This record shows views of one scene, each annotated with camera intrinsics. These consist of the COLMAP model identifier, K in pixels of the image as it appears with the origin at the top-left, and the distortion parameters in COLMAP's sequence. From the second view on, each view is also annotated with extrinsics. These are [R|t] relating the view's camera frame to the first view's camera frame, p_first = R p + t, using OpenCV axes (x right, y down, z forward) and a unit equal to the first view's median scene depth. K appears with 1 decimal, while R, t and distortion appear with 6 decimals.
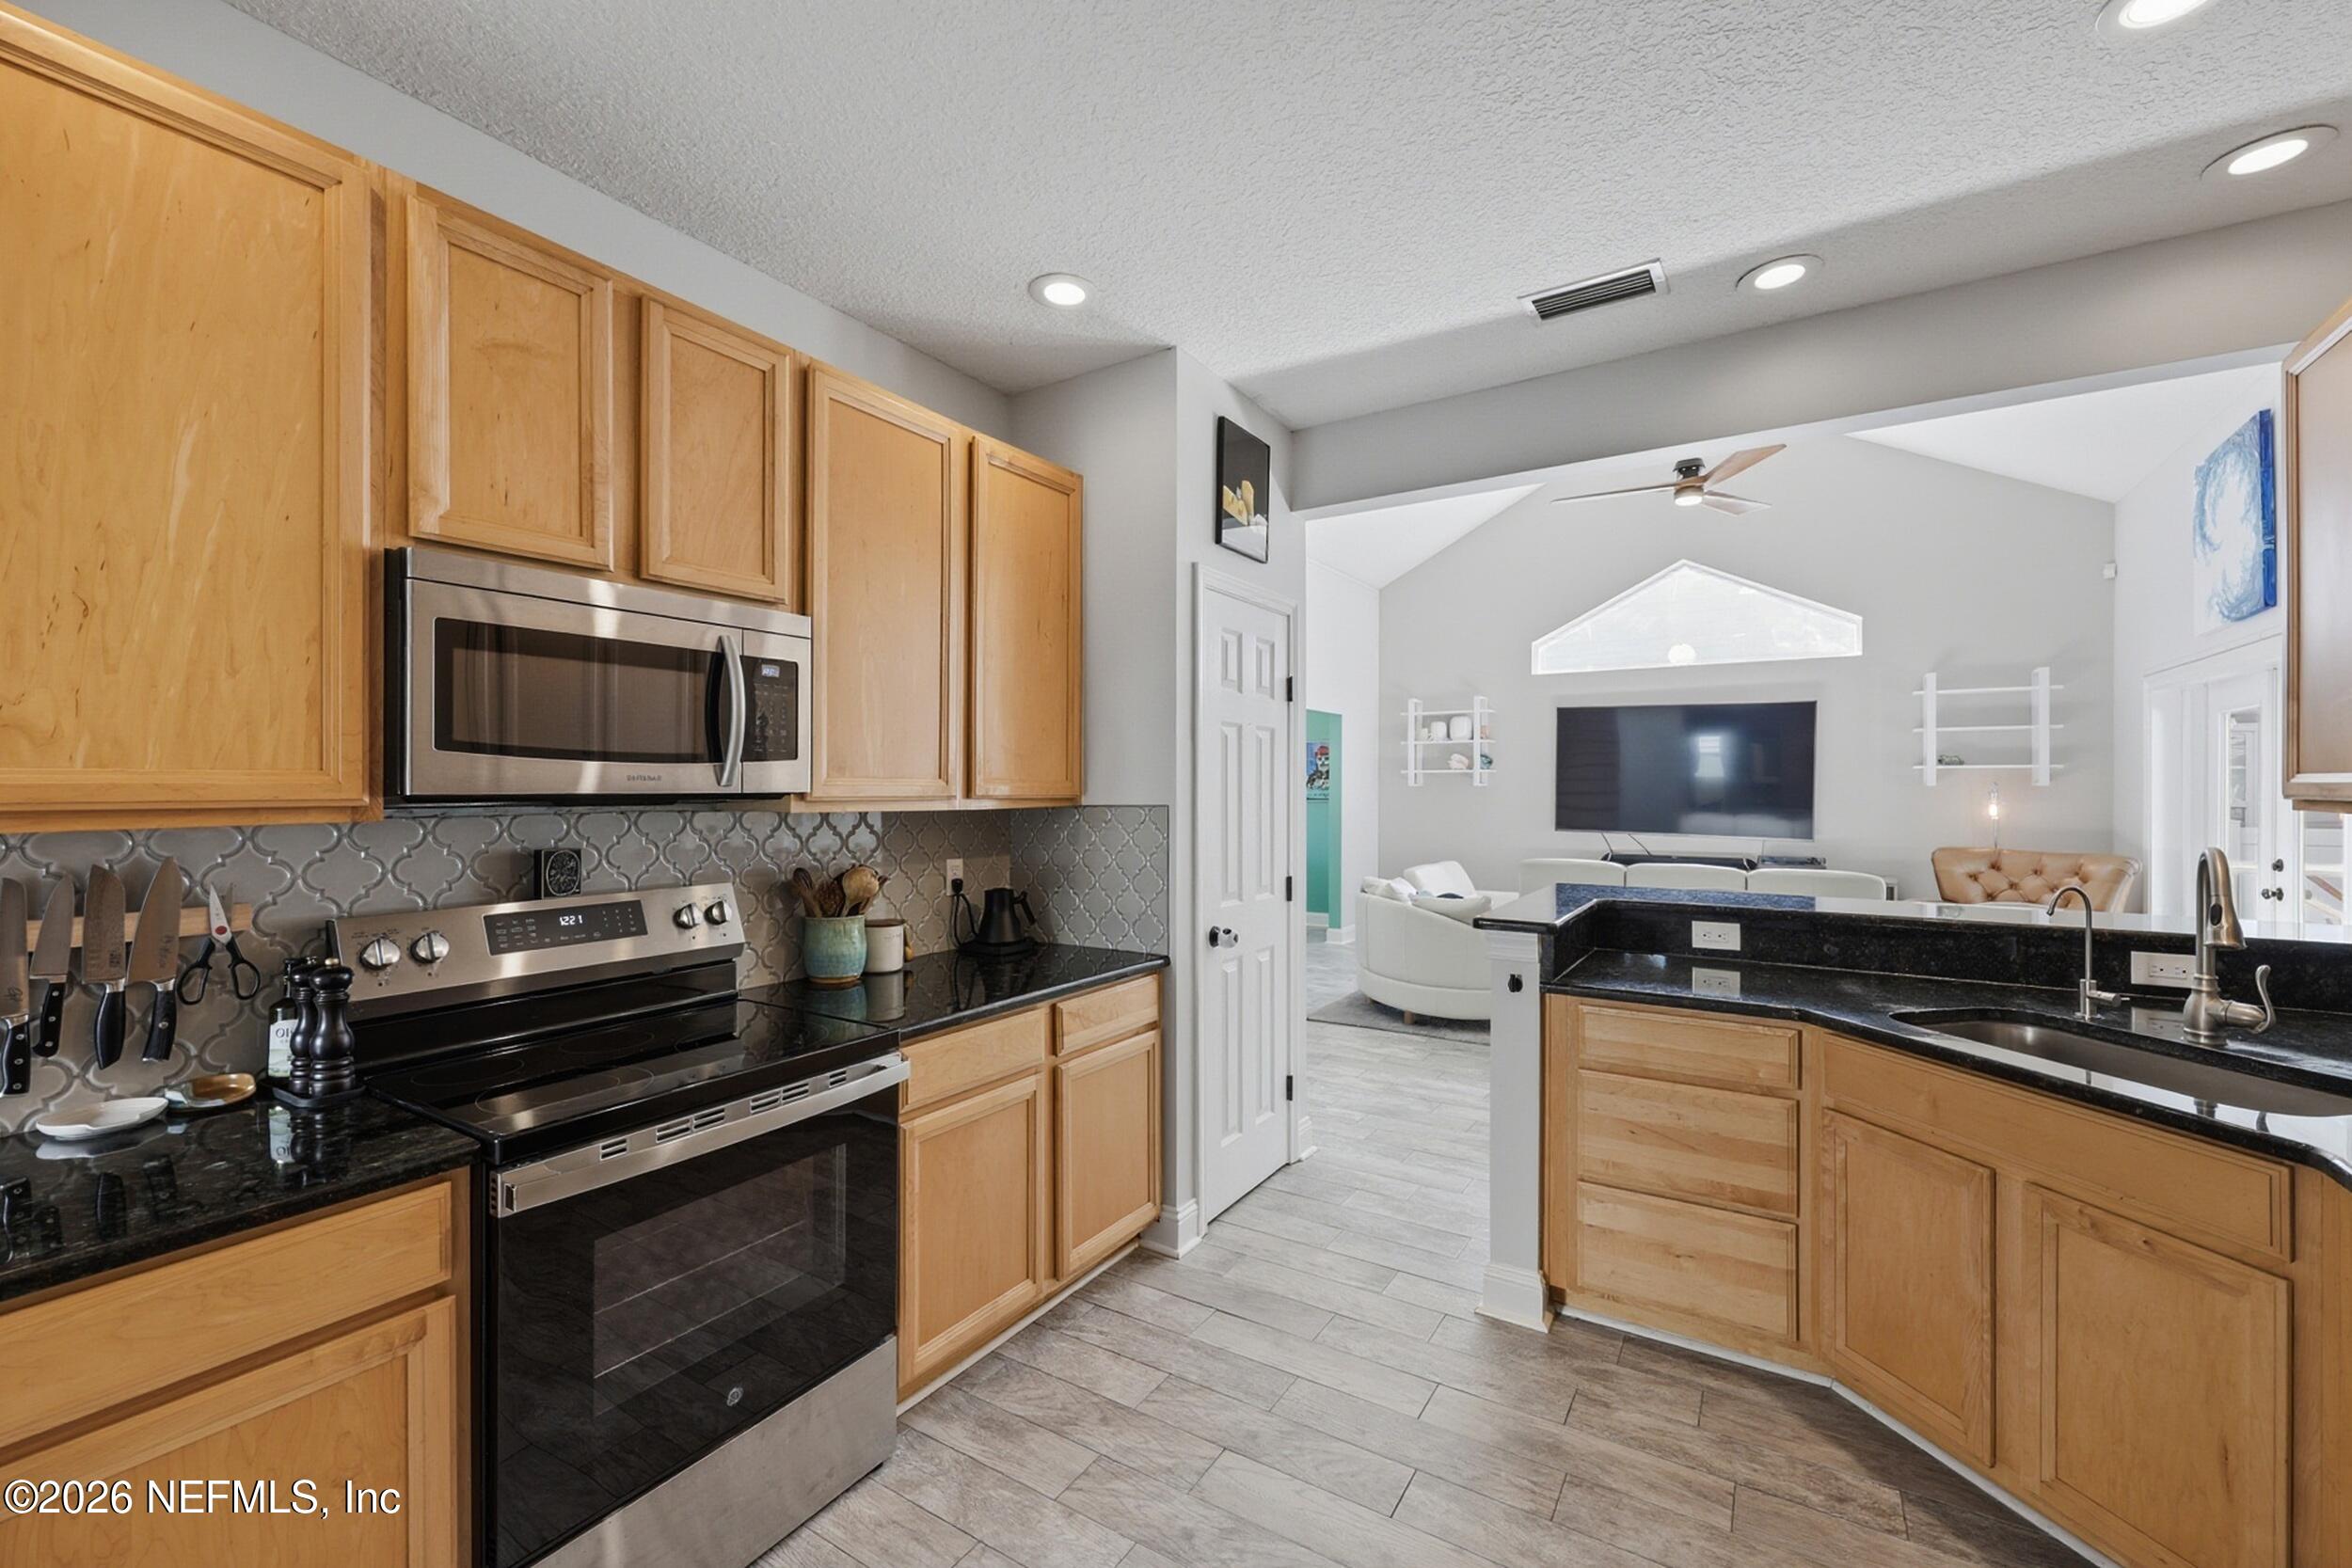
lens RADIAL K [[957.5, 0, 1177.7], [0, 957.5, 787.1], [0, 0, 1]] dist [0.004211, 0.000187]
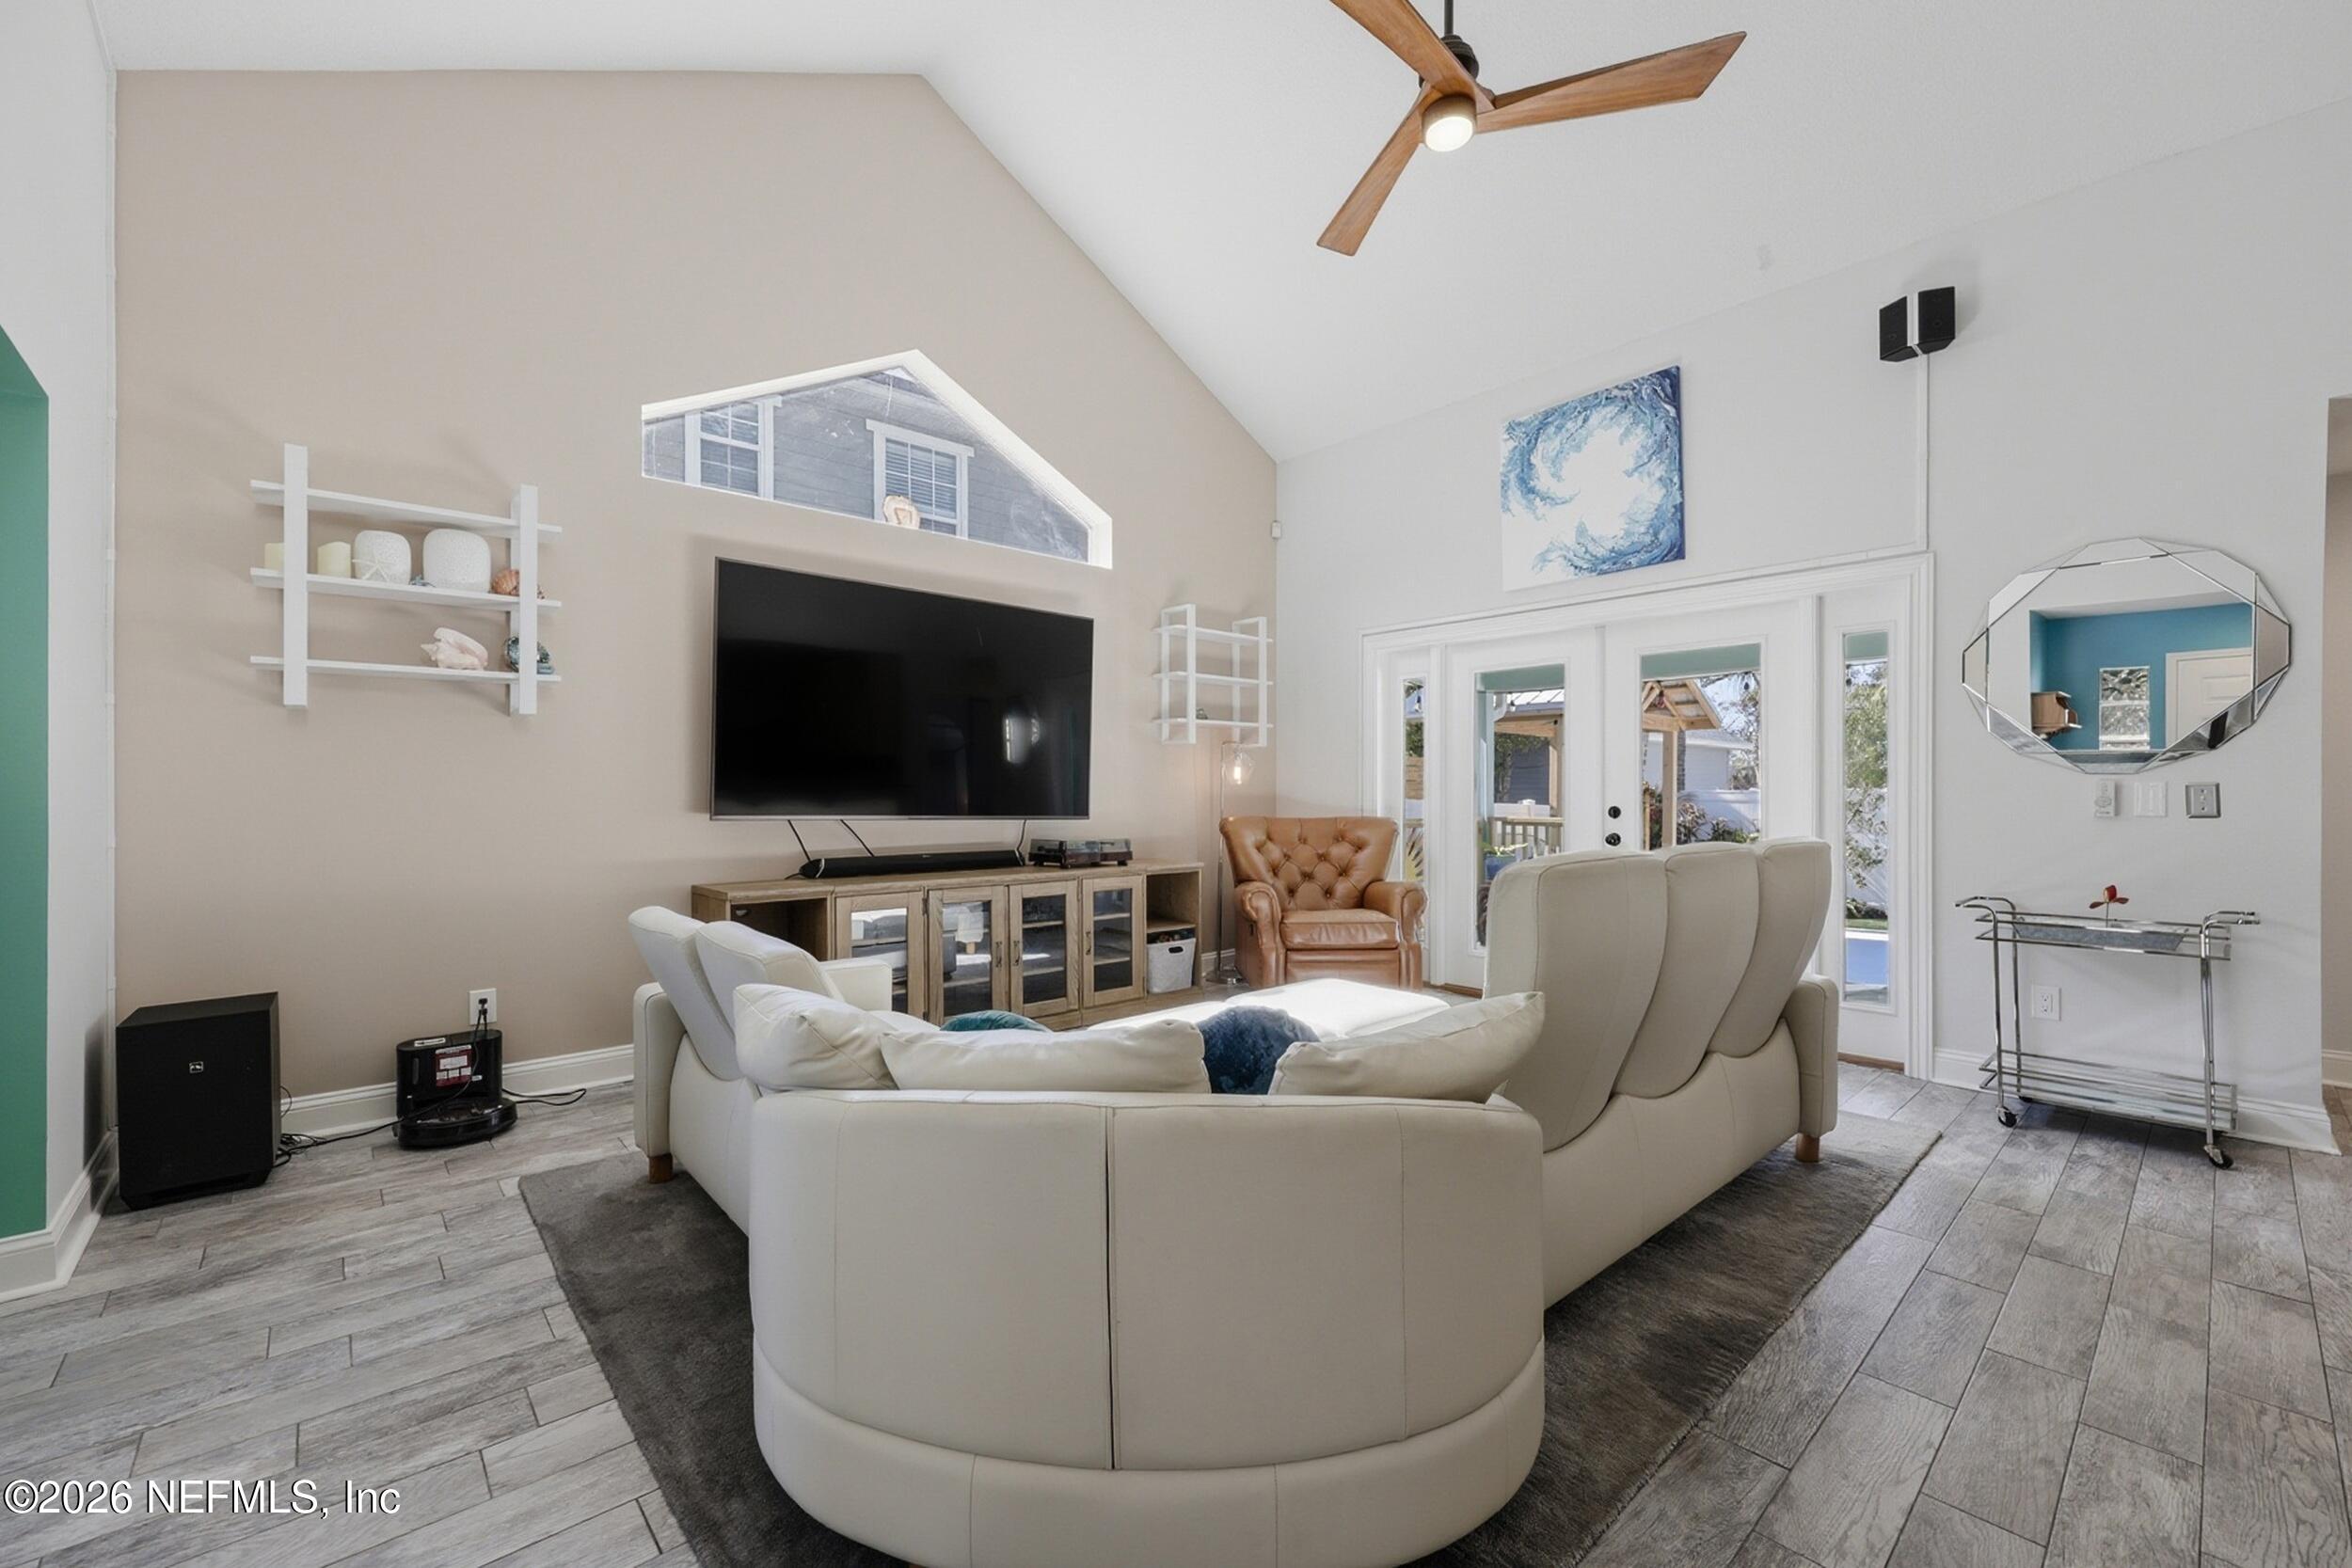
lens RADIAL K [[957.5, 0, 1177.7], [0, 957.5, 787.1], [0, 0, 1]] dist [0.004211, 0.000187]
pose [[0.262624, 0.000538, 0.964898, 0.001055], [0.000791, 0.999999, -0.000773, 0.031807], [-0.964898, 0.000966, 0.262623, 0.690928]]
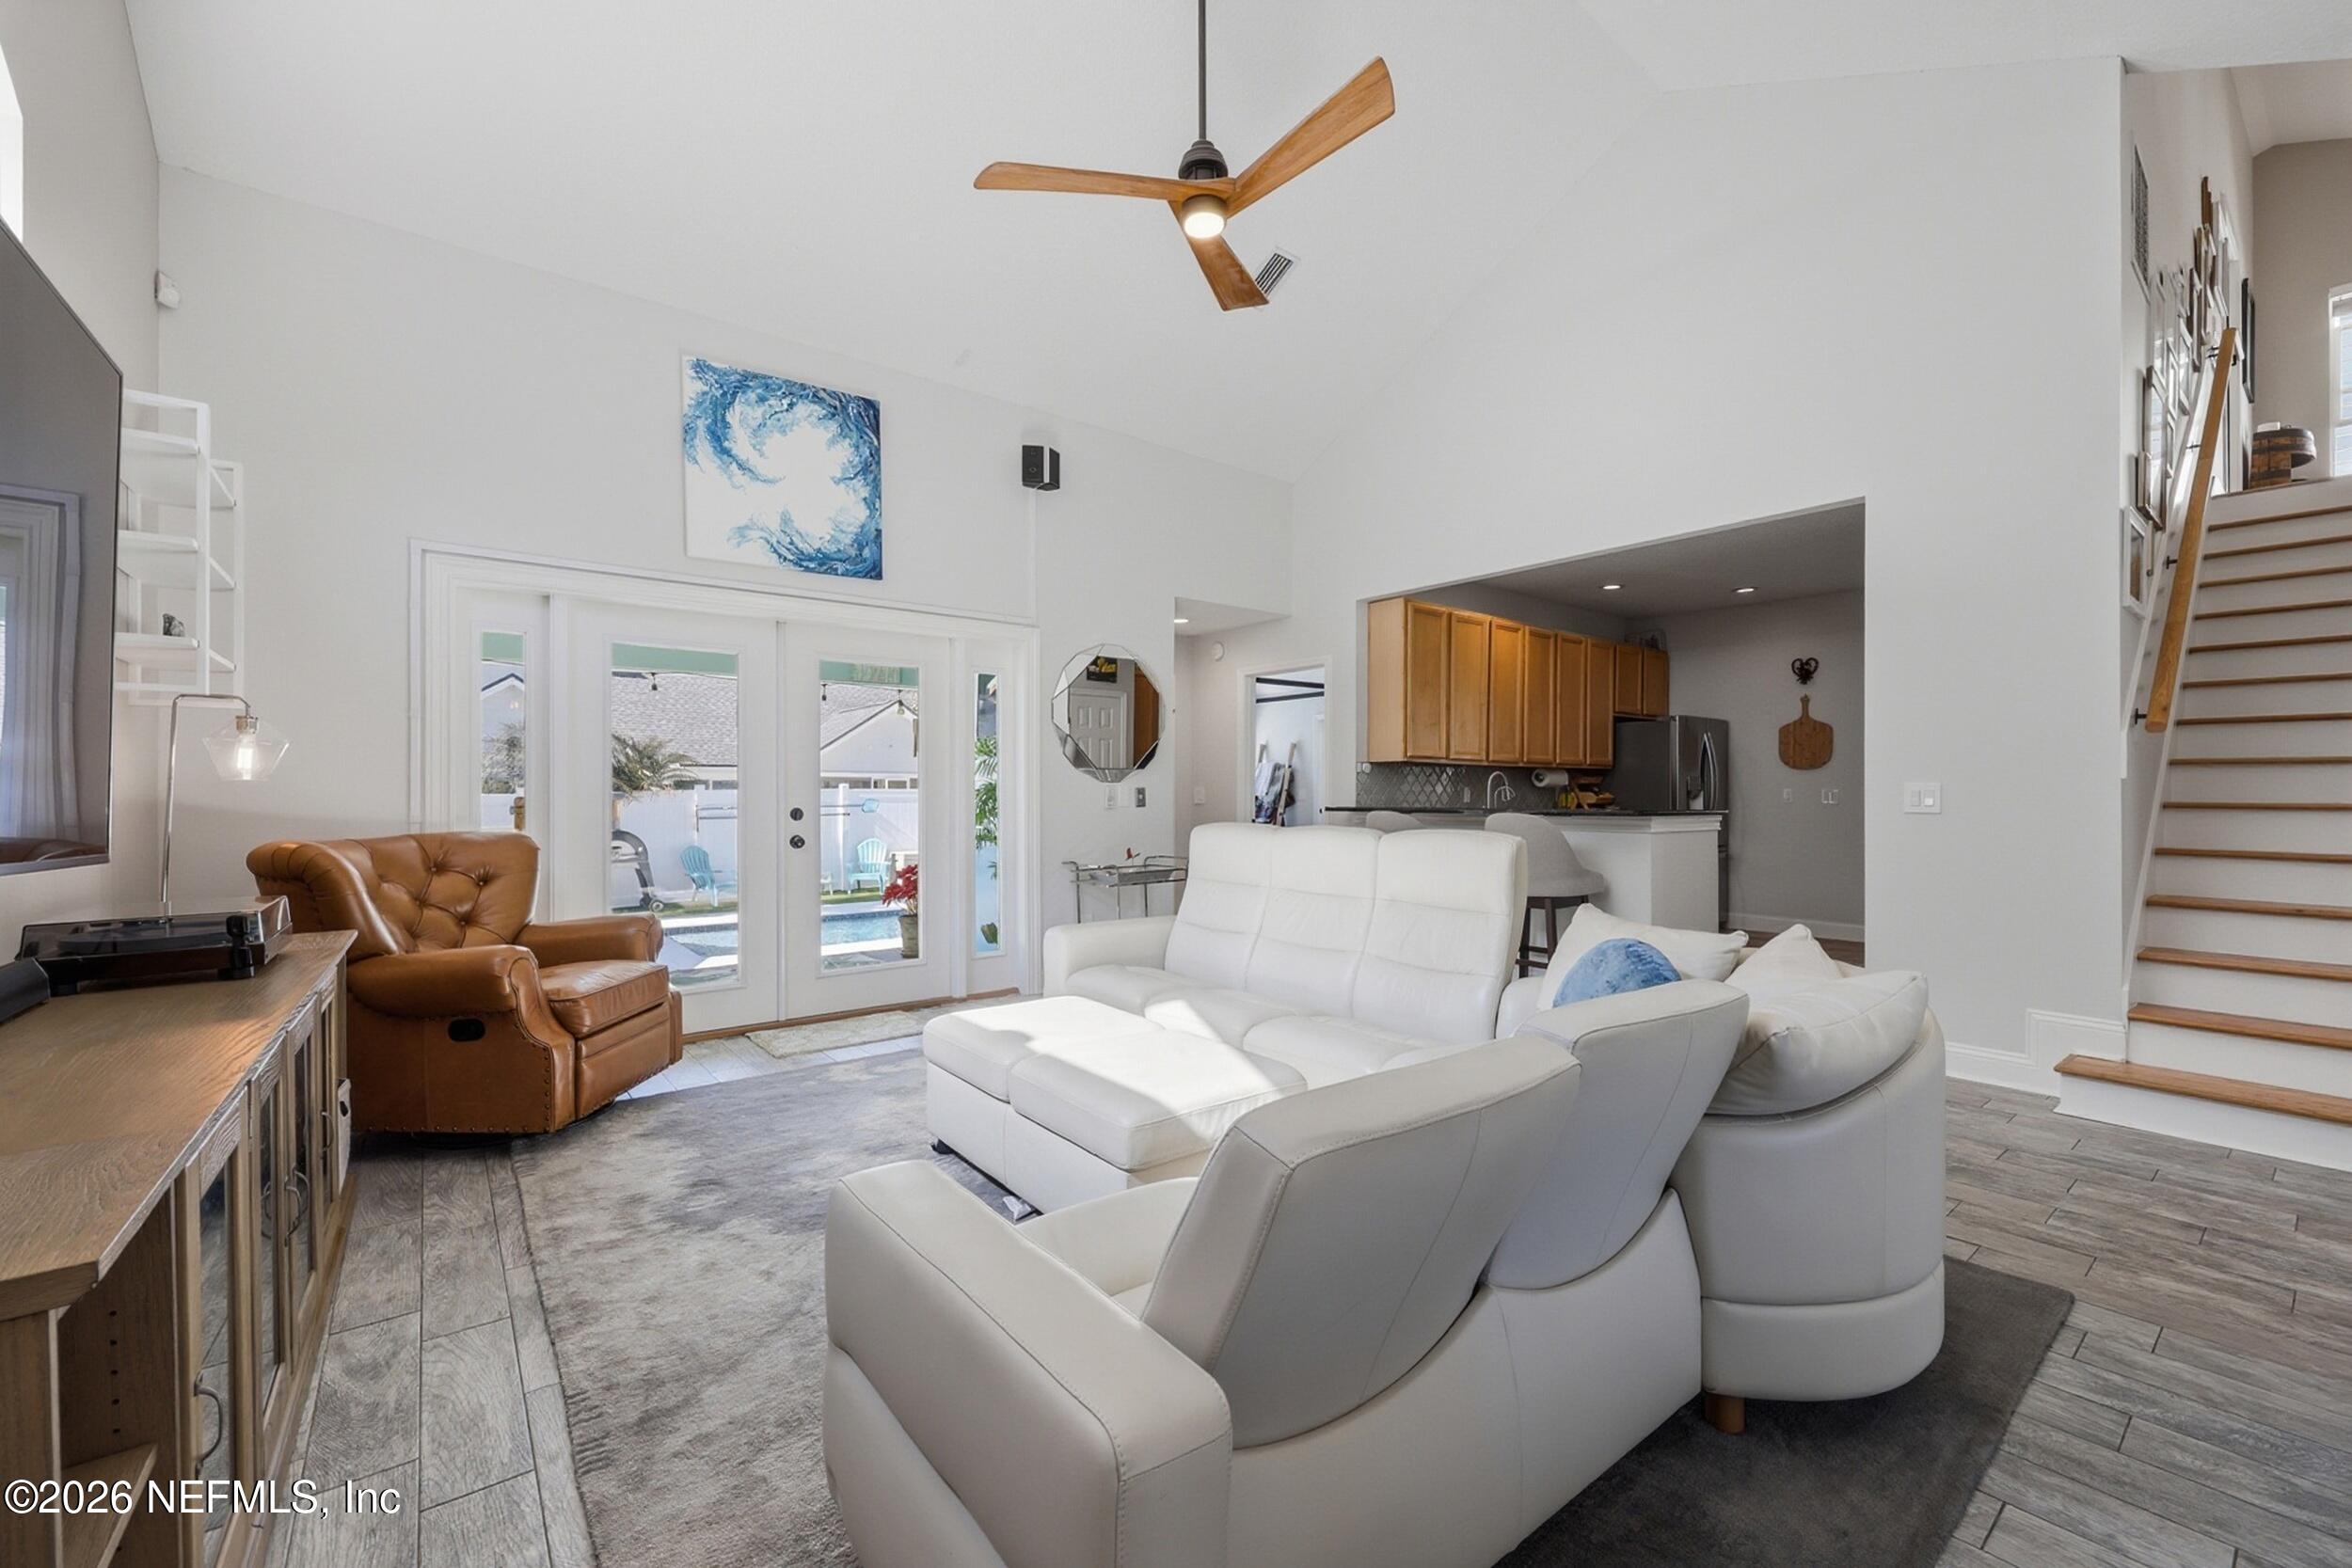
lens RADIAL K [[944.7, 0, 1176.0], [0, 944.7, 784.0], [0, 0, 1]] dist [0.001153, -0.000175]
pose [[-0.946399, -0.004009, 0.322976, 0.246608], [-0.004861, 0.999987, -0.001833, 0.028948], [-0.322964, -0.003305, -0.946405, 1.068044]]
